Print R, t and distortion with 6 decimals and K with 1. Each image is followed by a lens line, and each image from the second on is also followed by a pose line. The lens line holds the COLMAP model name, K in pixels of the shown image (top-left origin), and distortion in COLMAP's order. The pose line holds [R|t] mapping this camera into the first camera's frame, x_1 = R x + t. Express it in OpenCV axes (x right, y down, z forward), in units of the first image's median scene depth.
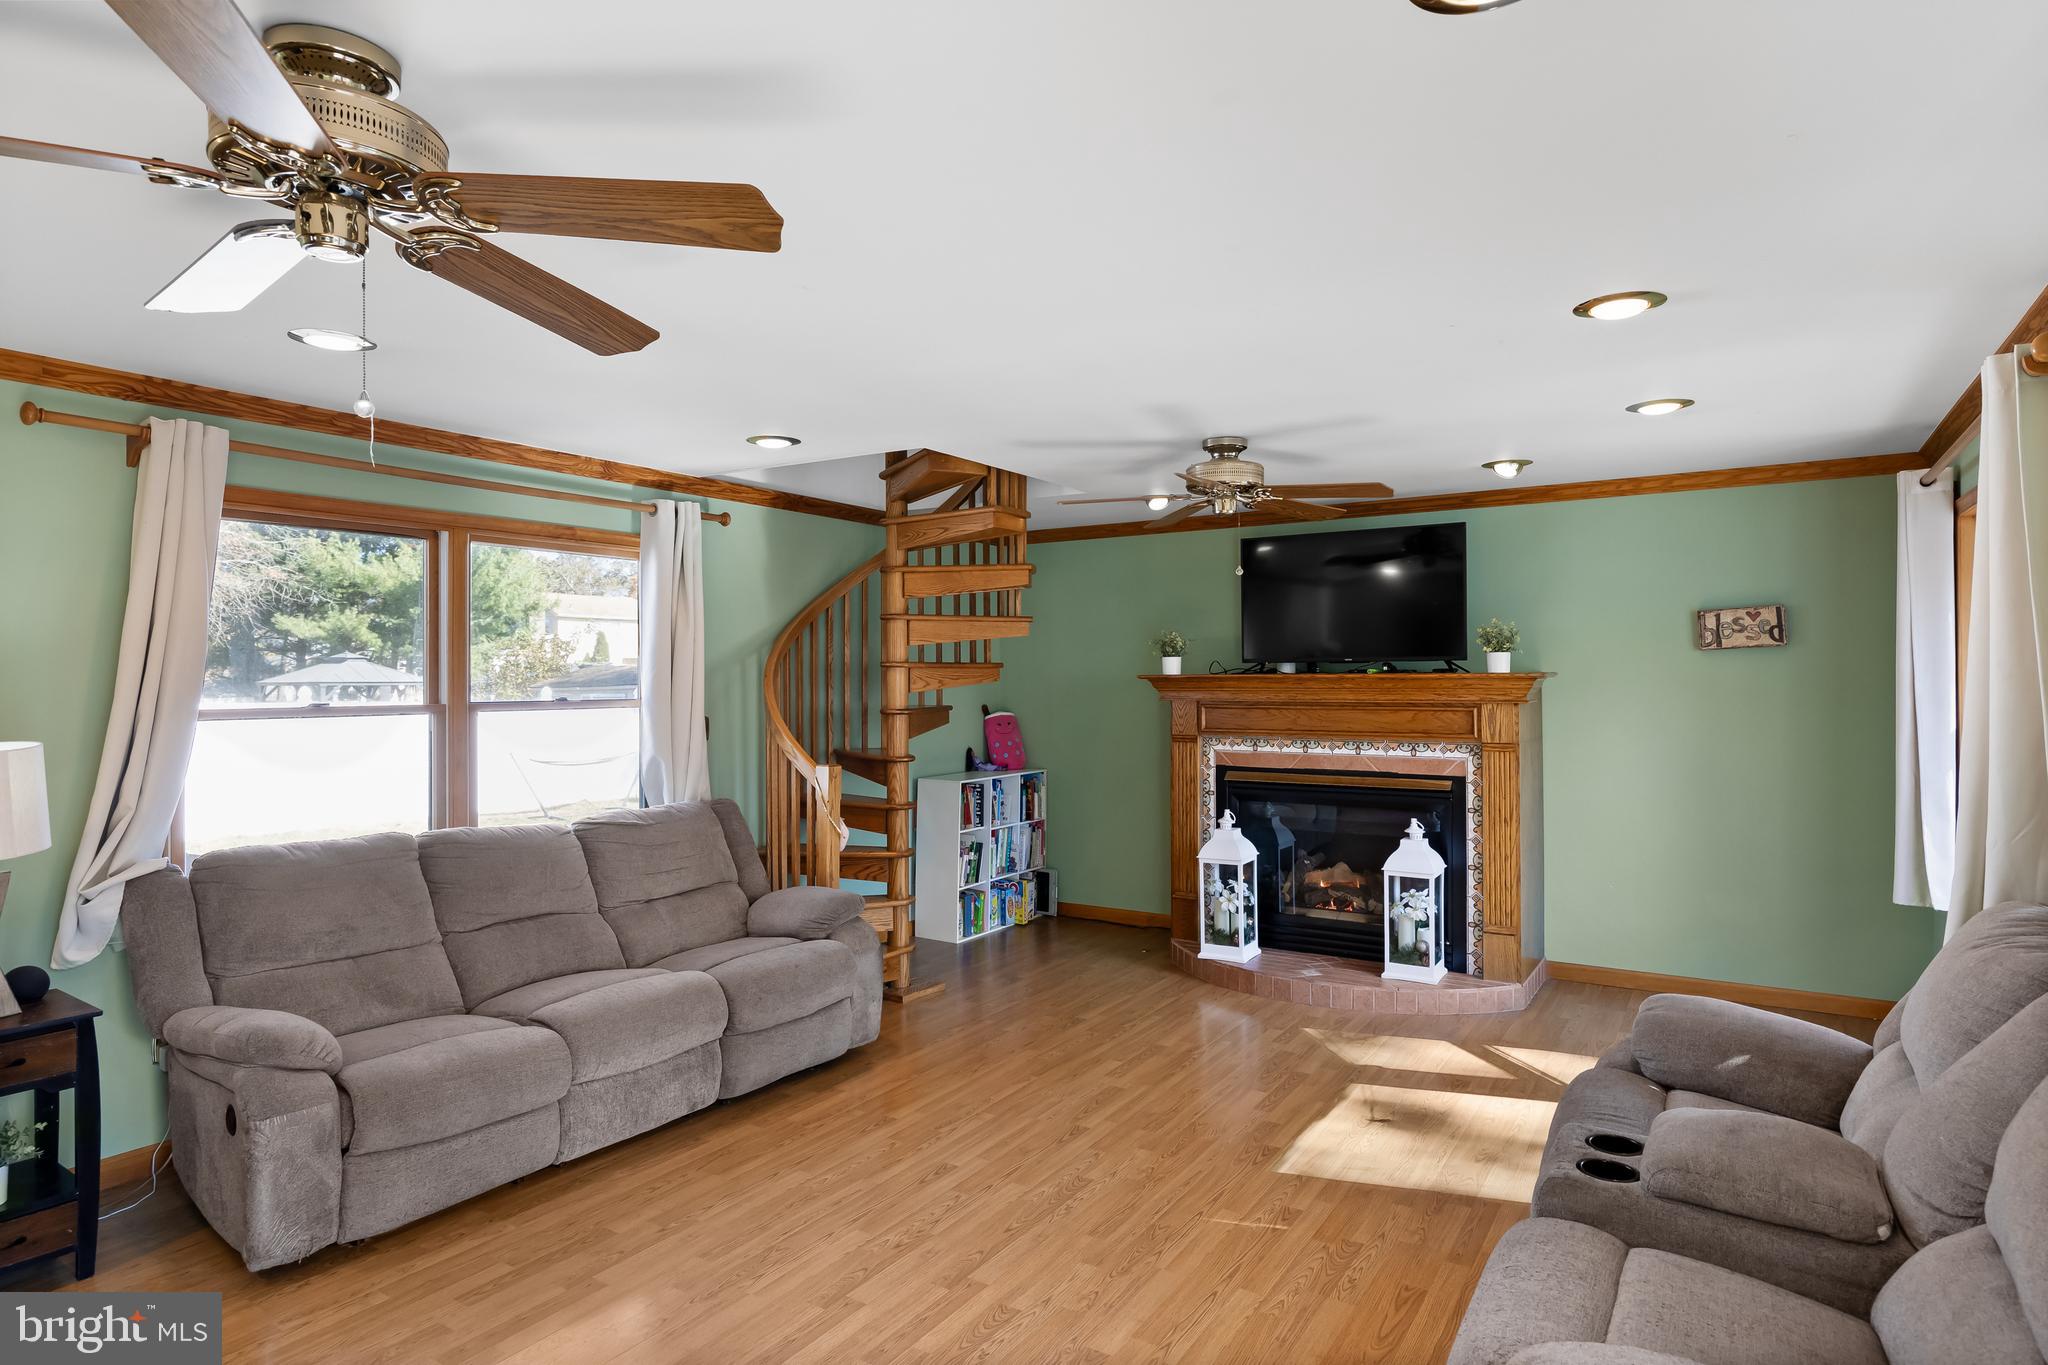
lens RADIAL K [[1152.3, 0, 1022.0], [0, 1152.3, 675.3], [0, 0, 1]] dist [0.001112, 0.000020]
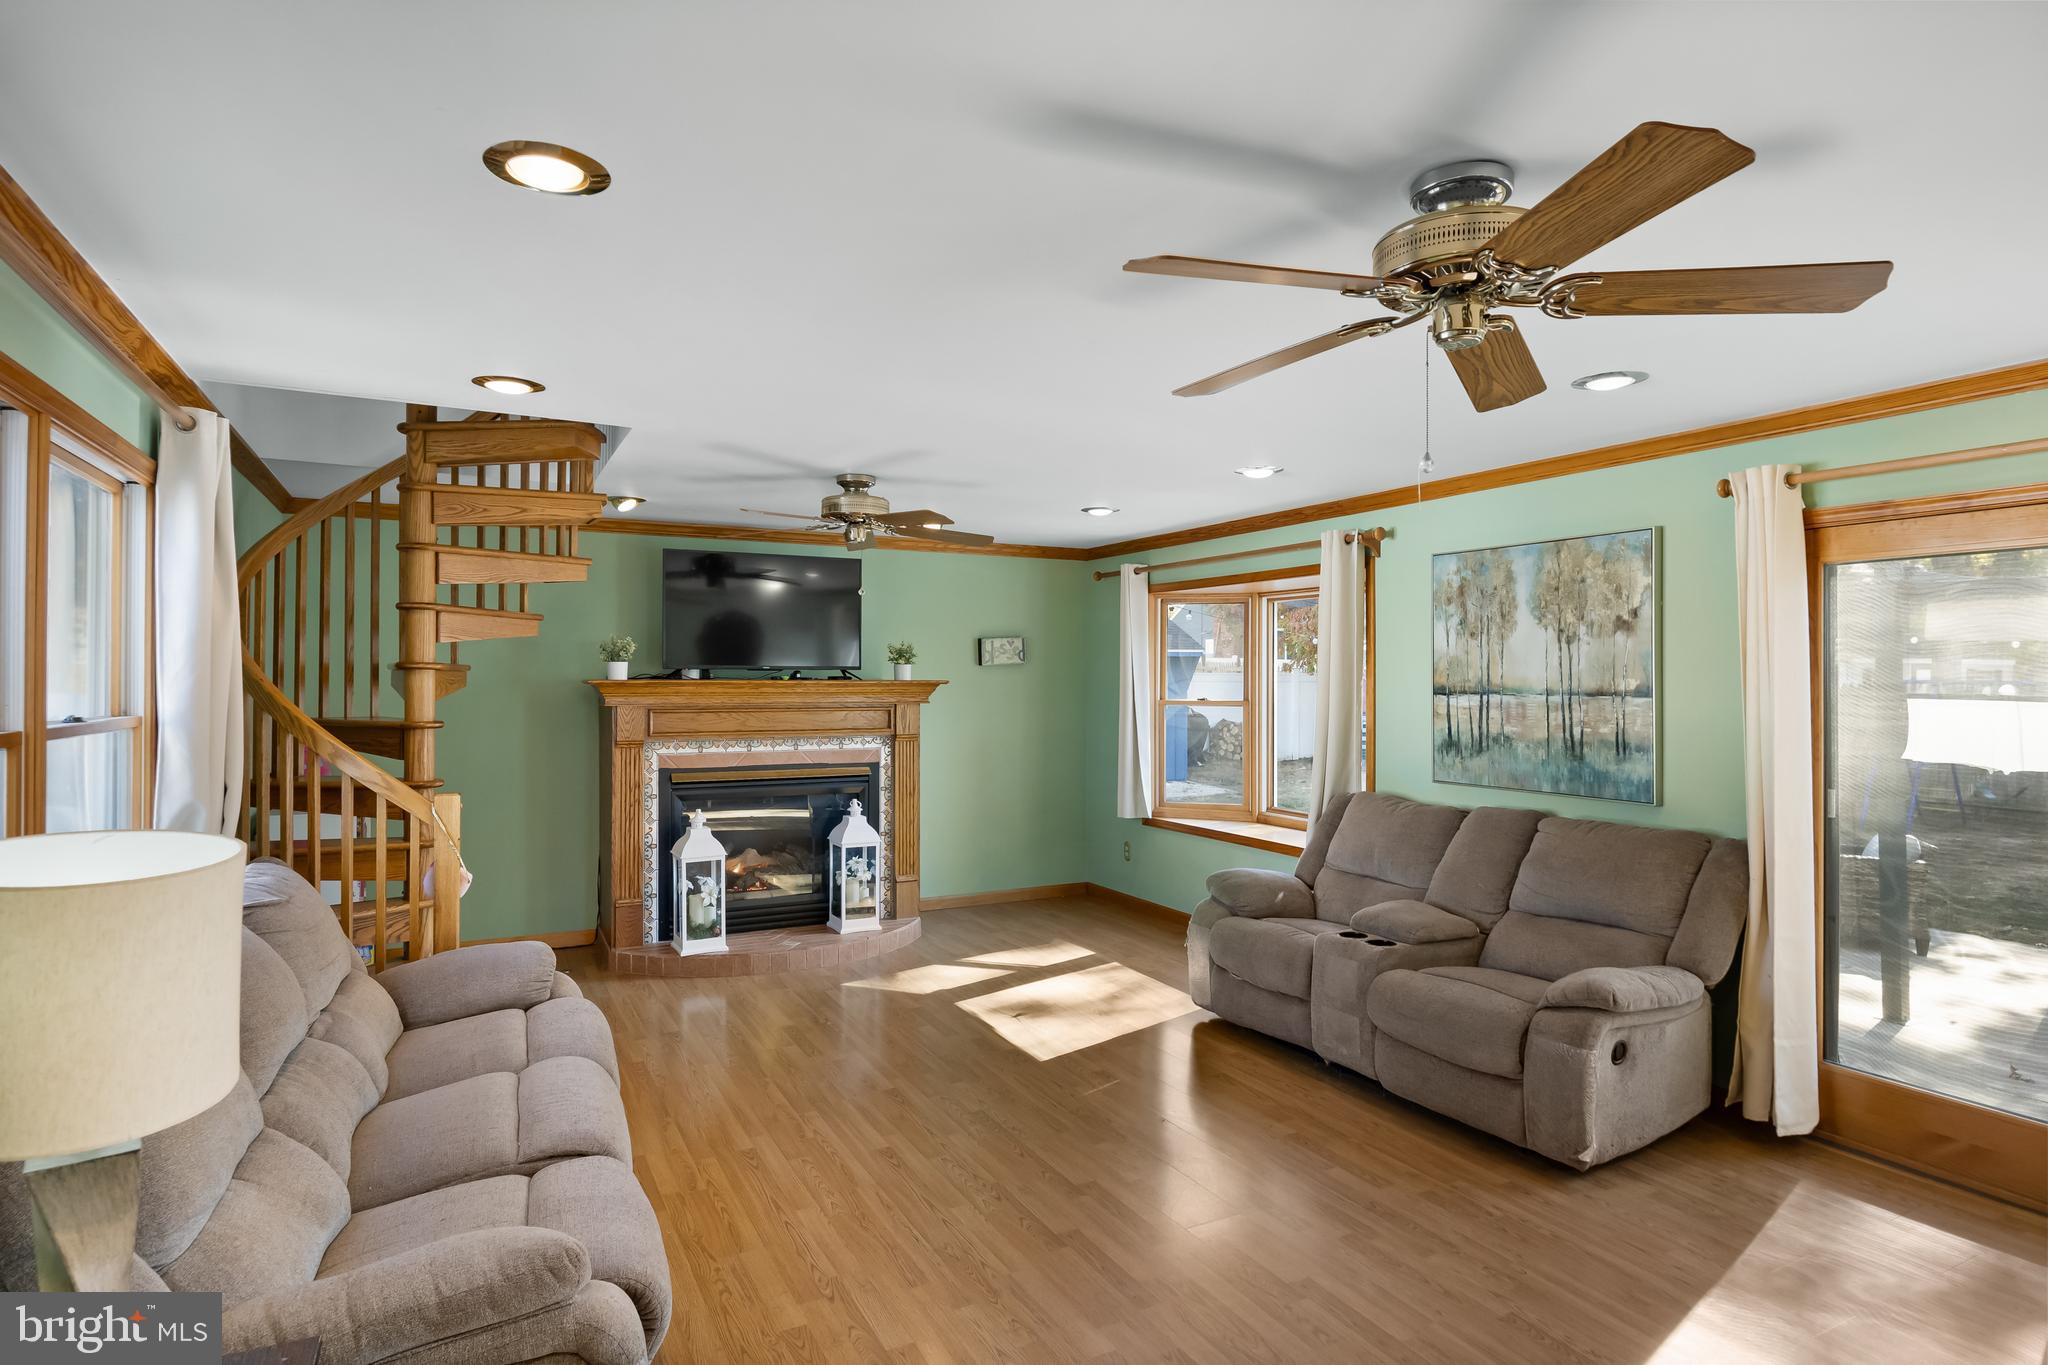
lens RADIAL K [[1099.1, 0, 1021.3], [0, 1099.1, 687.8], [0, 0, 1]] dist [-0.021836, 0.000103]
pose [[0.504102, -0.000952, 0.863644, -0.554758], [-0.005577, 0.999975, 0.004357, 0.000444], [-0.863626, -0.007013, 0.504084, 0.256716]]
